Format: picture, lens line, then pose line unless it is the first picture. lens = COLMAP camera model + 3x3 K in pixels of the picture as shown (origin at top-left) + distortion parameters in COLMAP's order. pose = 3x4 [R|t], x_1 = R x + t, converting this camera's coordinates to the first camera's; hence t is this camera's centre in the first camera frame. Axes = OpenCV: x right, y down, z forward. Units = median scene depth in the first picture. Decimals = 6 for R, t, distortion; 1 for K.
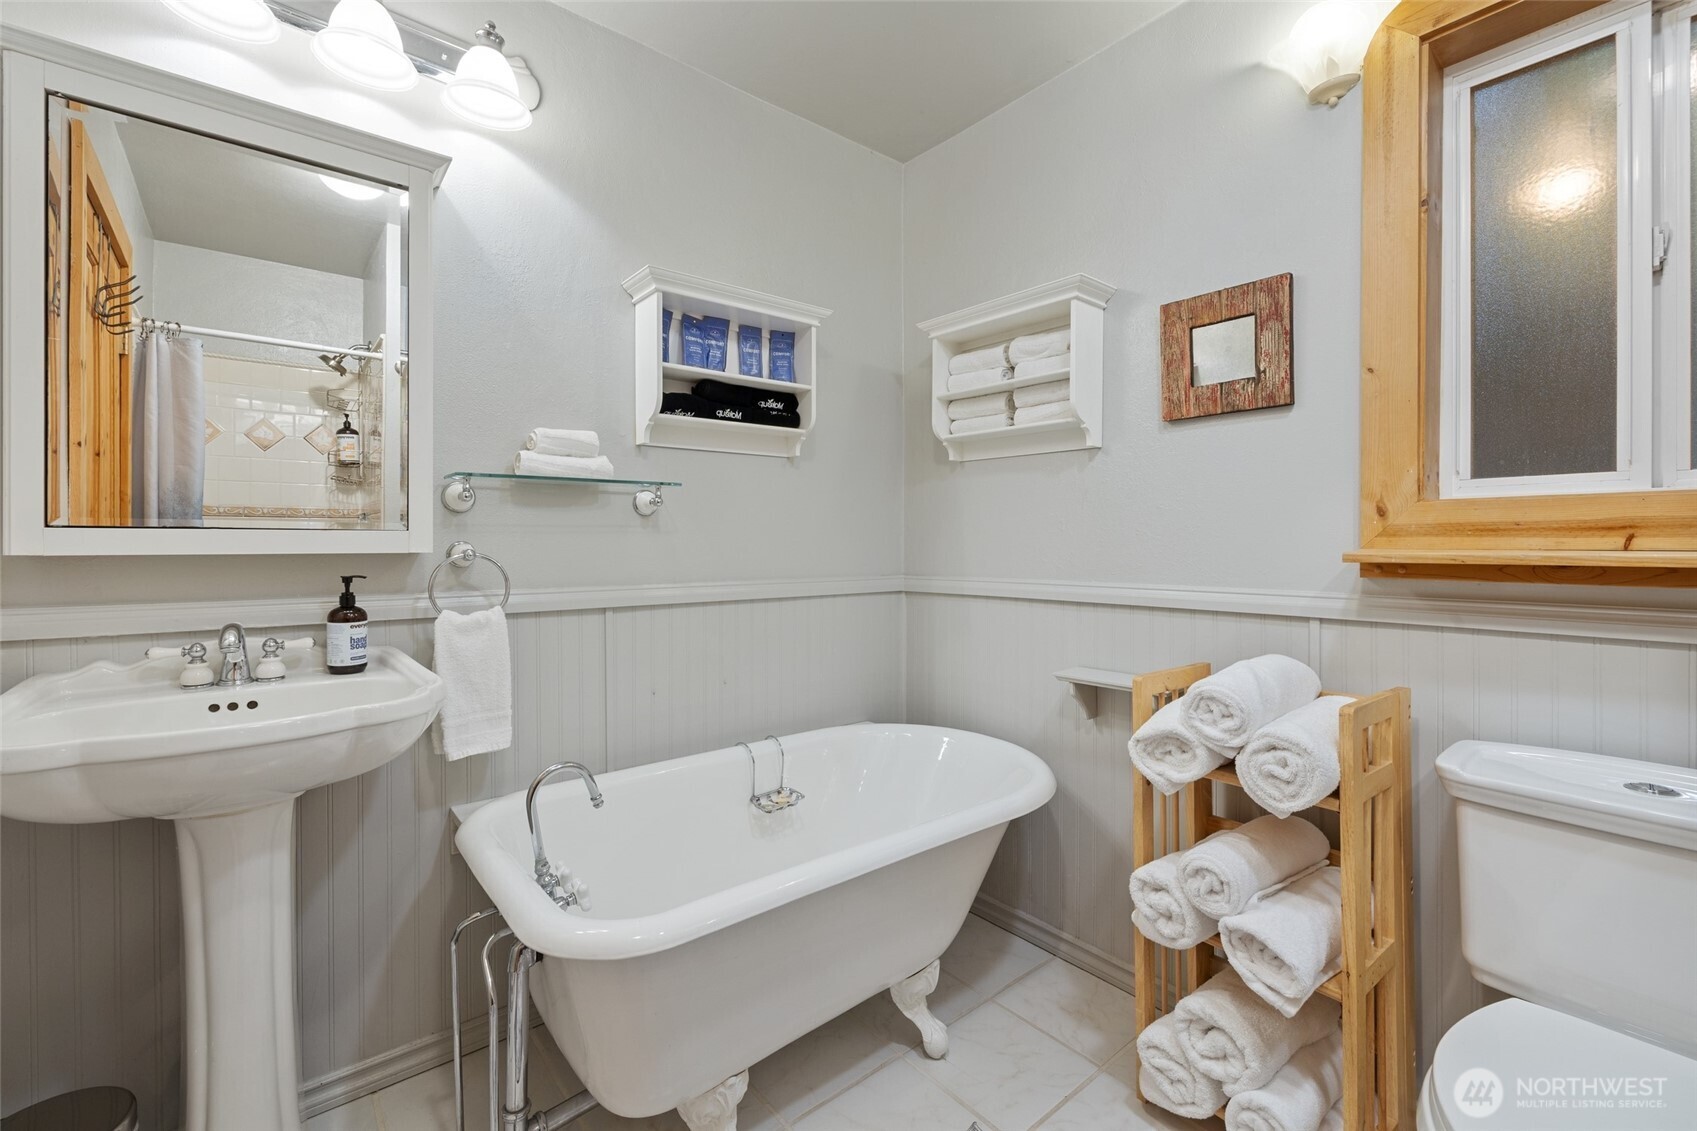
lens RADIAL K [[721.7, 0, 843.0], [0, 721.7, 551.0], [0, 0, 1]] dist [-0.002727, 0.000425]
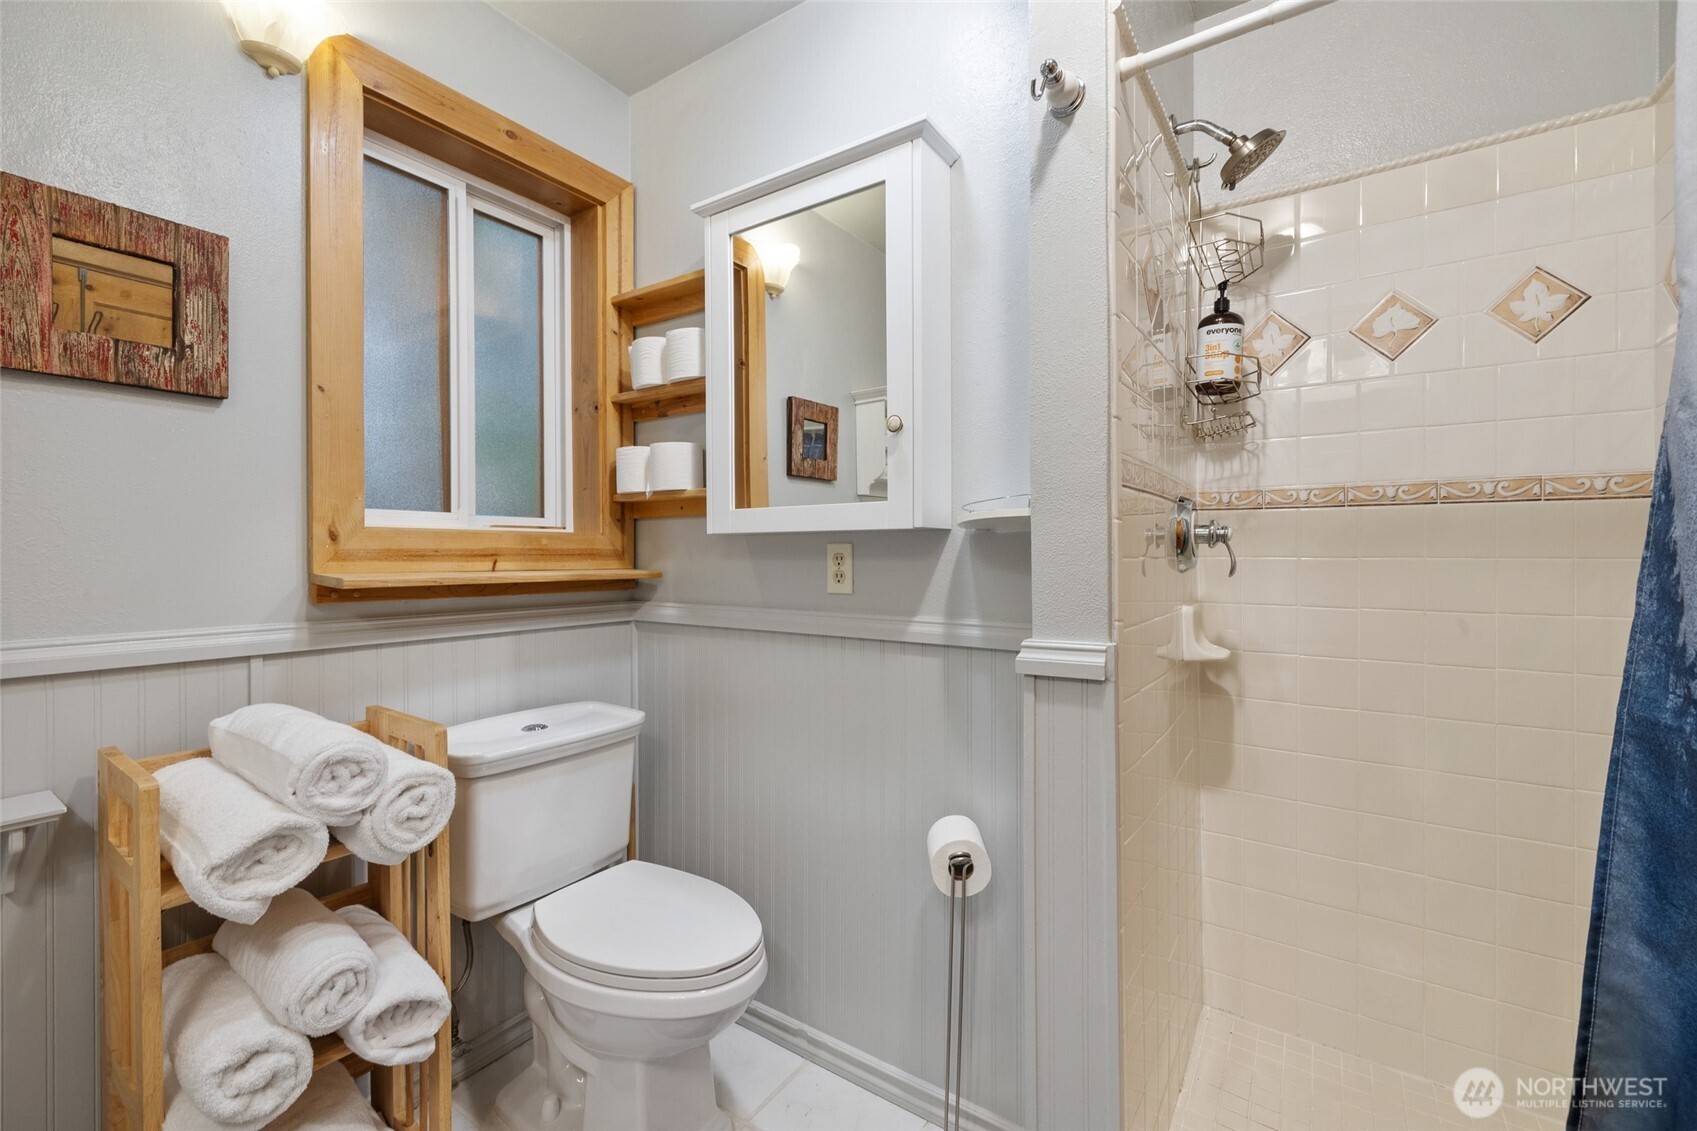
lens RADIAL K [[721.7, 0, 838.7], [0, 721.7, 559.0], [0, 0, 1]] dist [-0.002727, 0.000425]
pose [[-0.285147, -0.004169, 0.958475, -0.395189], [0.009120, 0.999933, 0.007062, -0.023683], [-0.958440, 0.010755, -0.285090, 0.624044]]
